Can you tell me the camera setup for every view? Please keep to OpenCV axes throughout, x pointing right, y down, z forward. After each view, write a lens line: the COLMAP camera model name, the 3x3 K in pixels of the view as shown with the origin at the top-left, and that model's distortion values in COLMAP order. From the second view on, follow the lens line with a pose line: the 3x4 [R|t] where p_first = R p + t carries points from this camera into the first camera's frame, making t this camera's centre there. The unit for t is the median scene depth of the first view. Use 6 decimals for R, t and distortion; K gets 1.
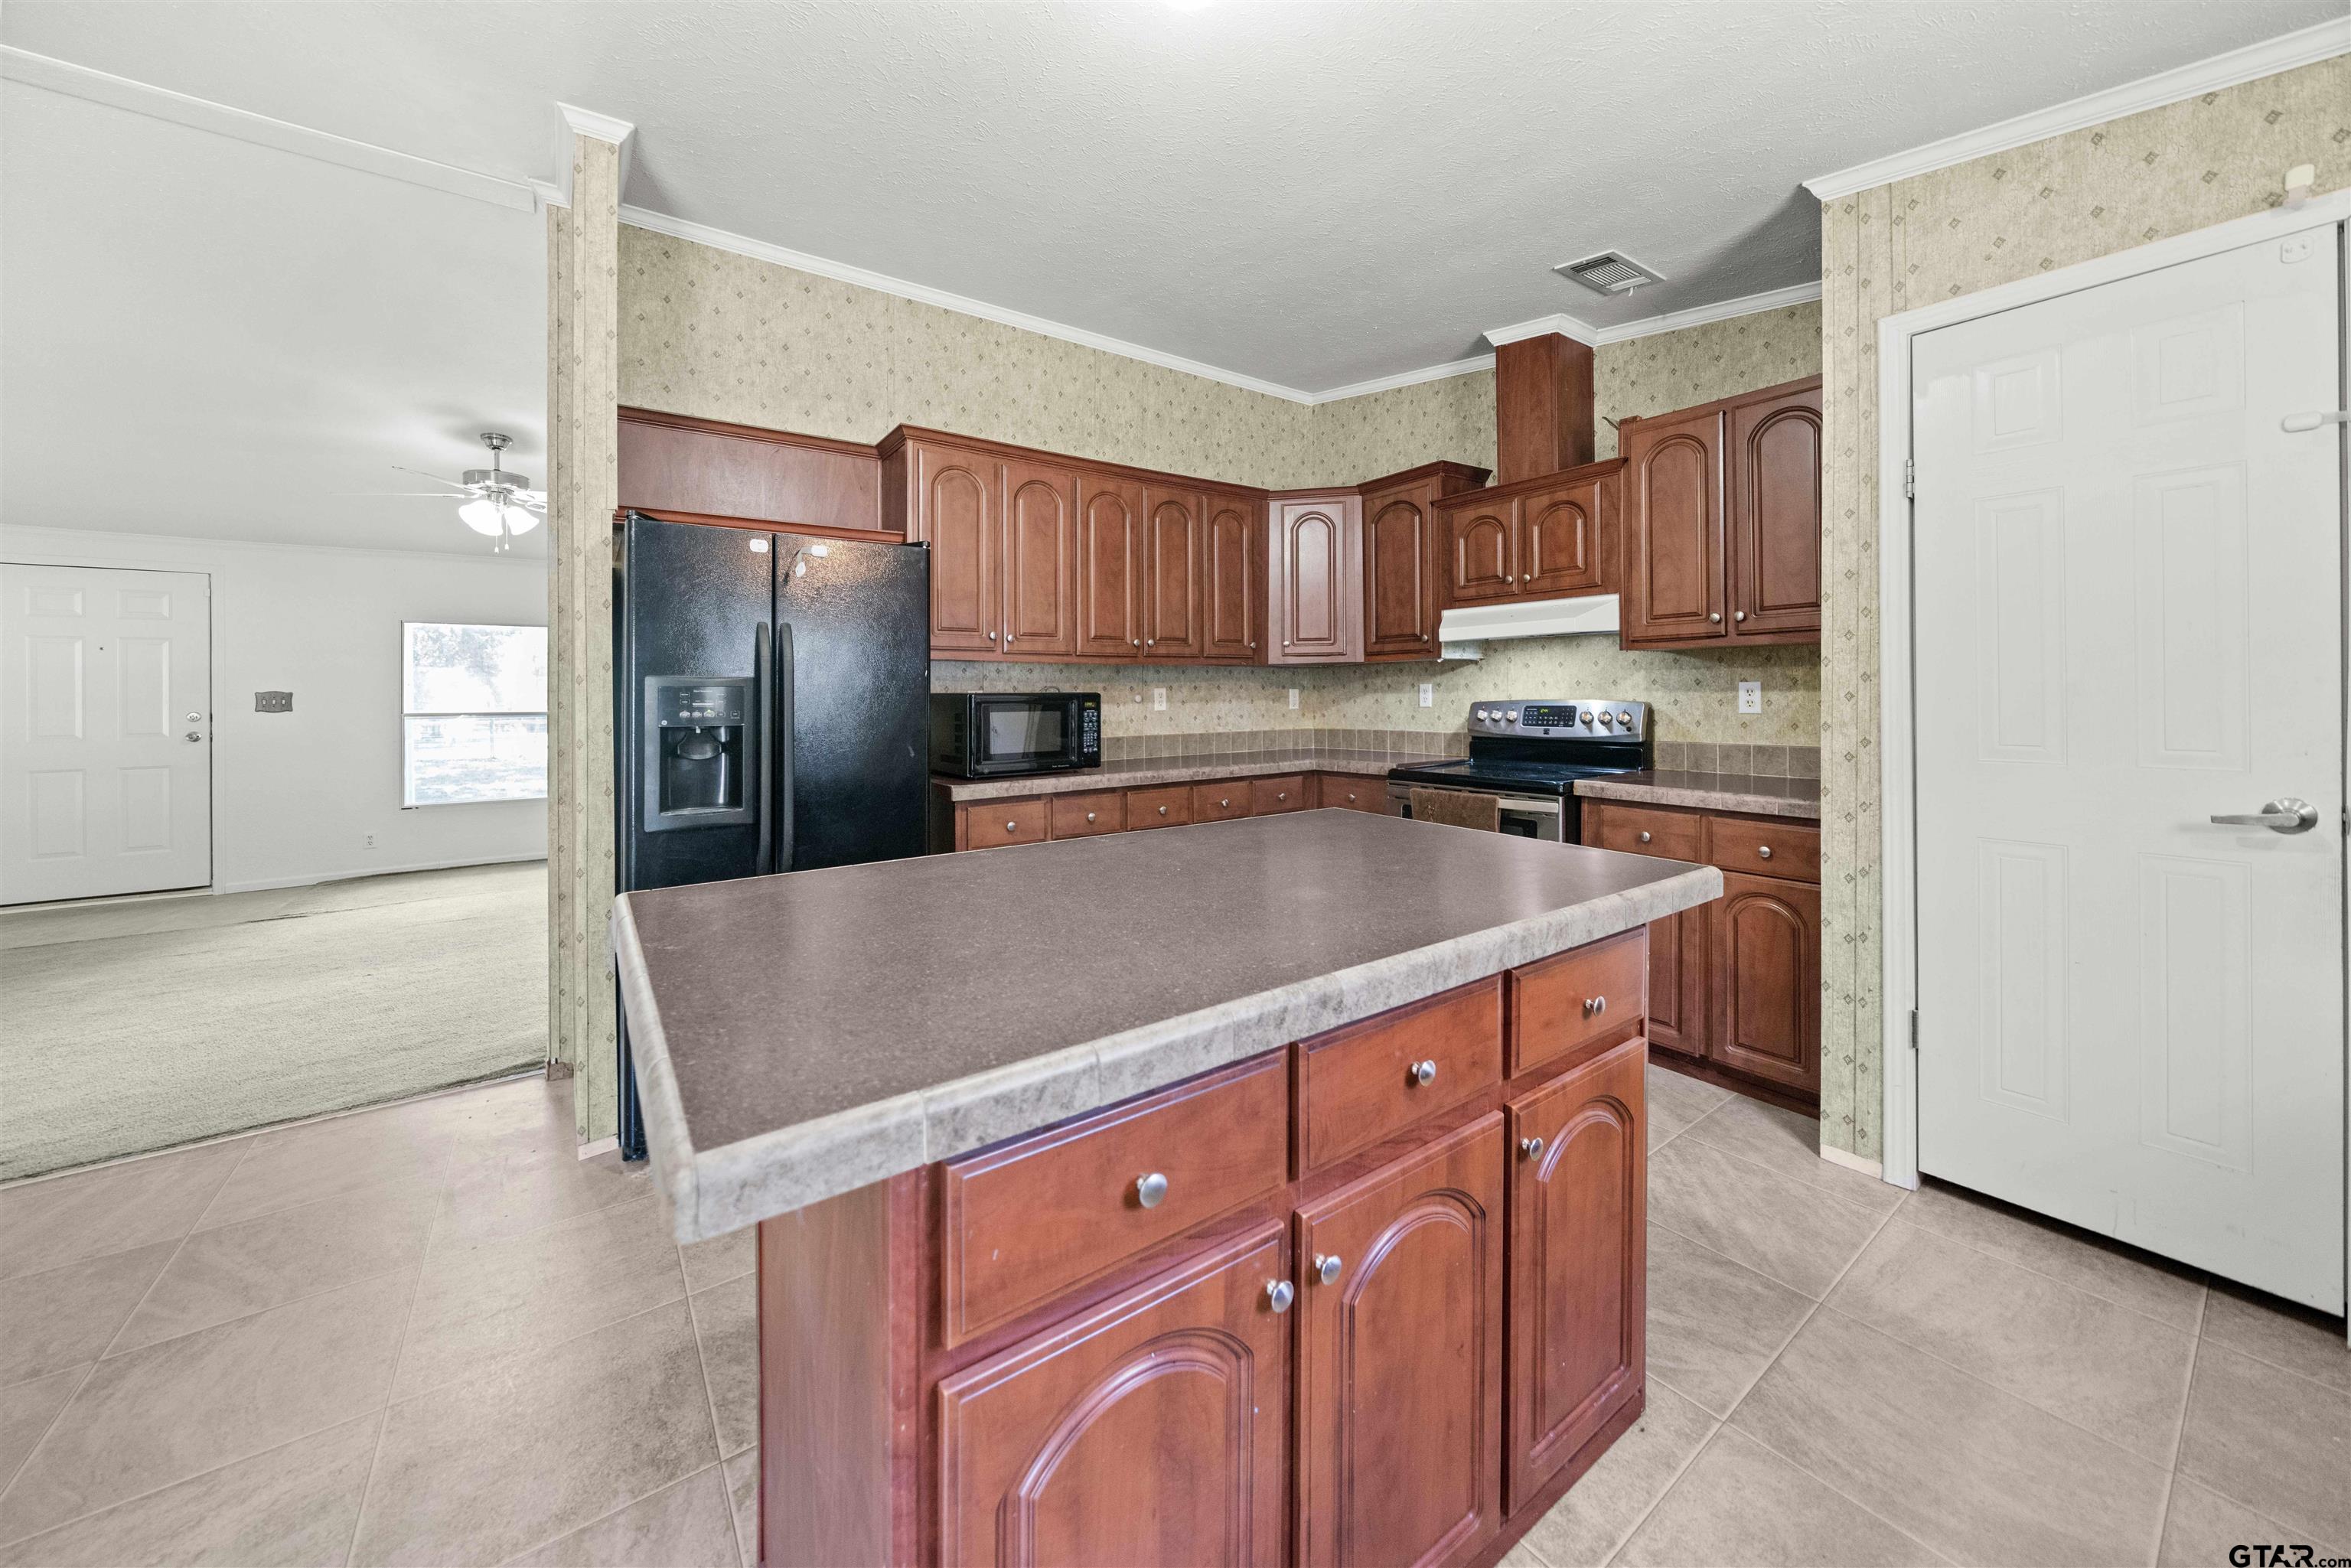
lens RADIAL K [[817.8, 0, 1199.0], [0, 817.8, 698.1], [0, 0, 1]] dist [-0.007632, -0.000110]
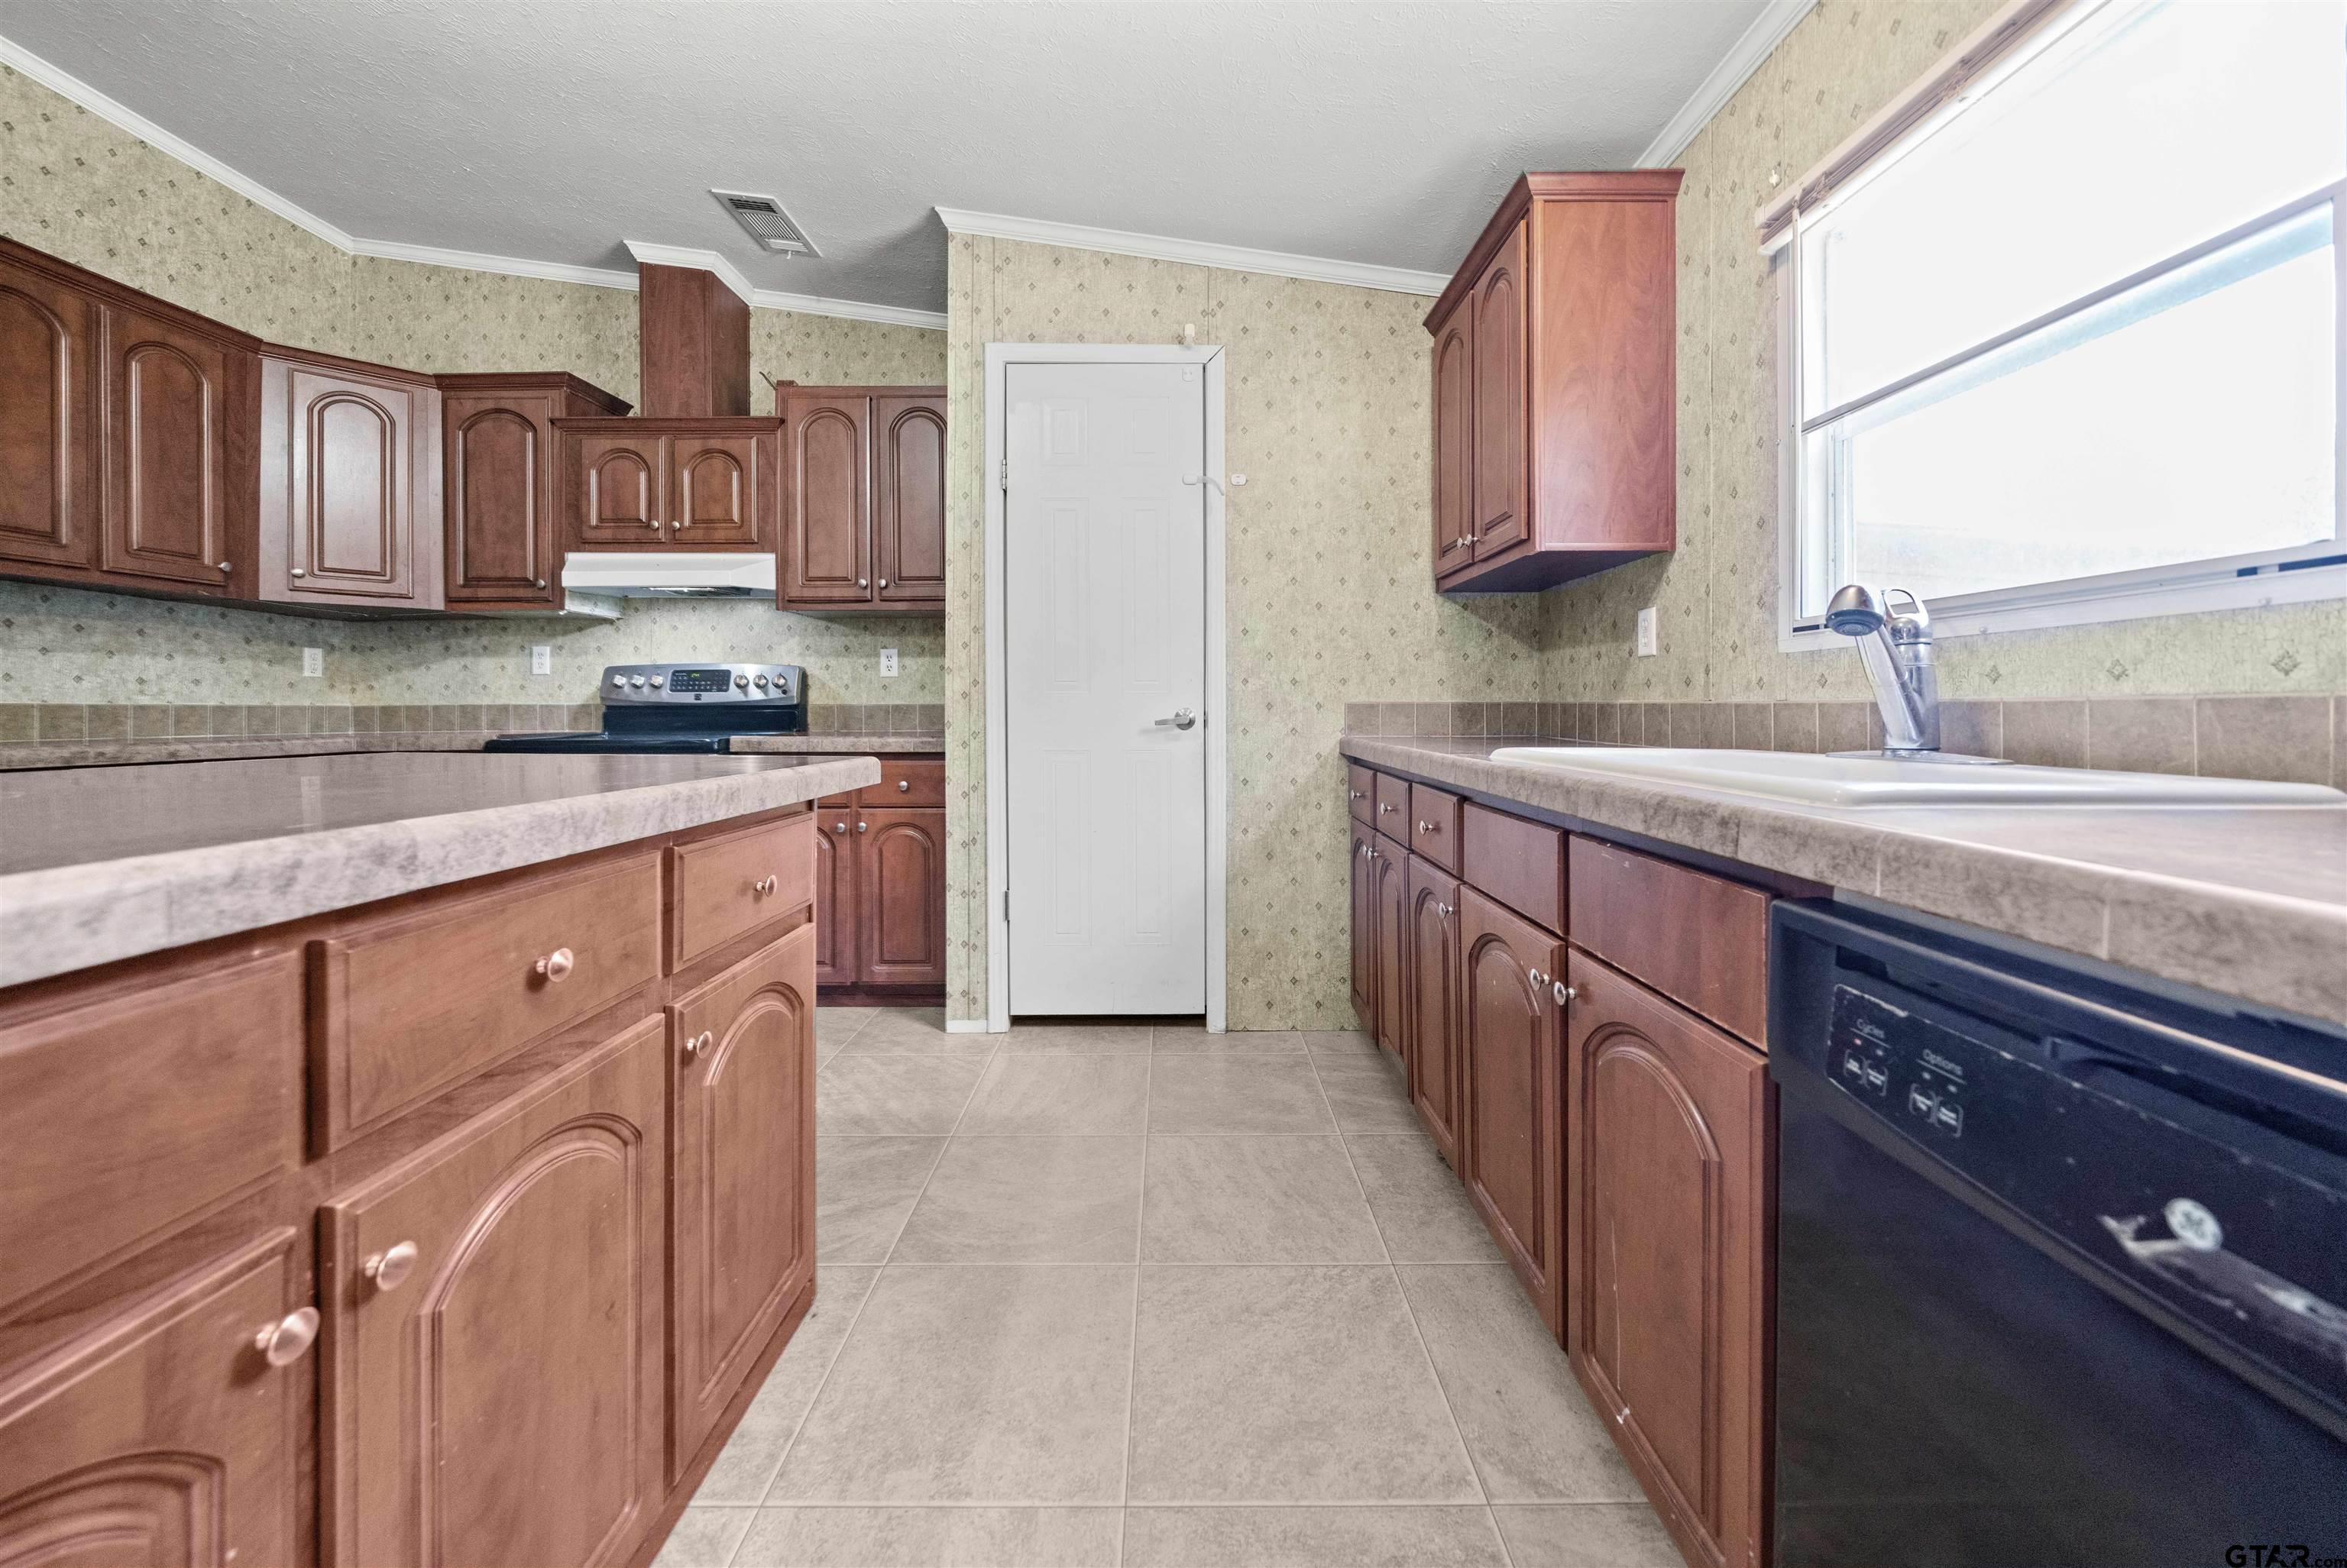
lens RADIAL K [[816.3, 0, 1154.1], [0, 816.3, 709.7], [0, 0, 1]] dist [-0.007632, -0.000110]
pose [[0.605131, 0.005516, 0.796107, 0.002165], [0.000259, 0.999975, -0.007126, 0.066824], [-0.796126, 0.004519, 0.605114, 0.026523]]
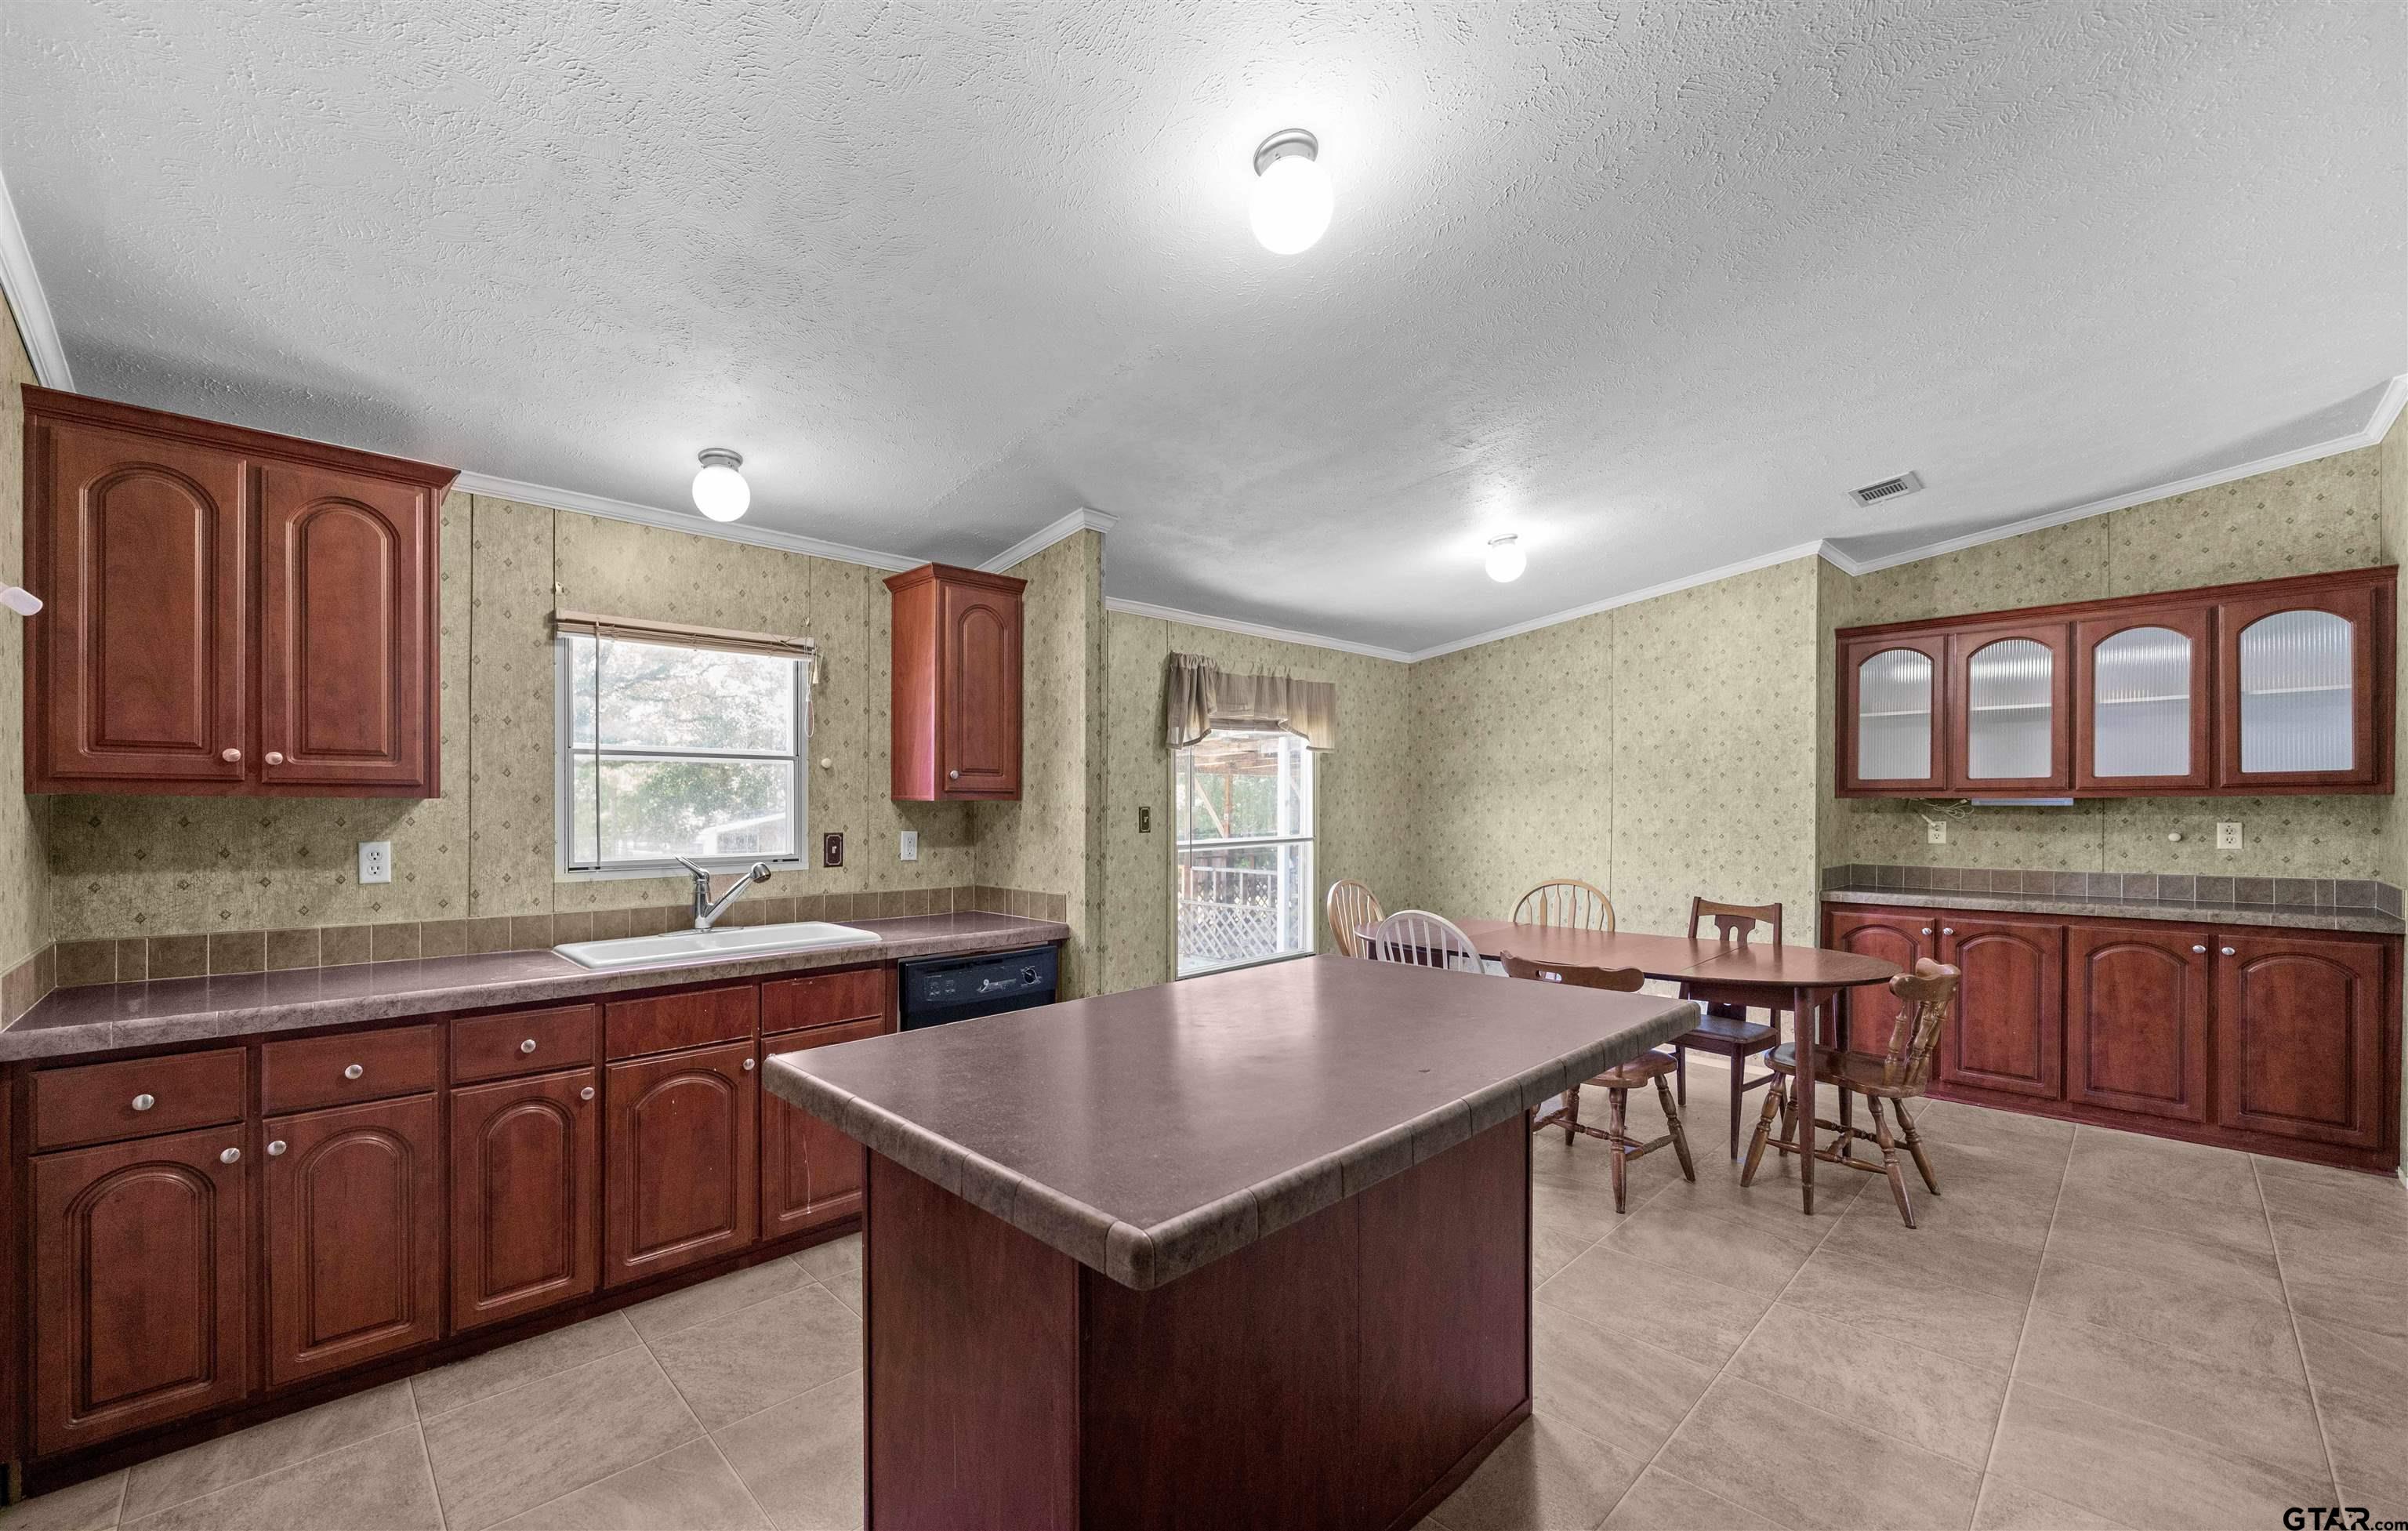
lens RADIAL K [[949.1, 0, 1131.9], [0, 949.1, 809.6], [0, 0, 1]] dist [-0.006986, -0.001341]
pose [[-0.994789, 0.011943, -0.101253, 0.146675], [0.011176, 0.999904, 0.008134, -0.039653], [0.101340, 0.006960, -0.994828, 0.966195]]
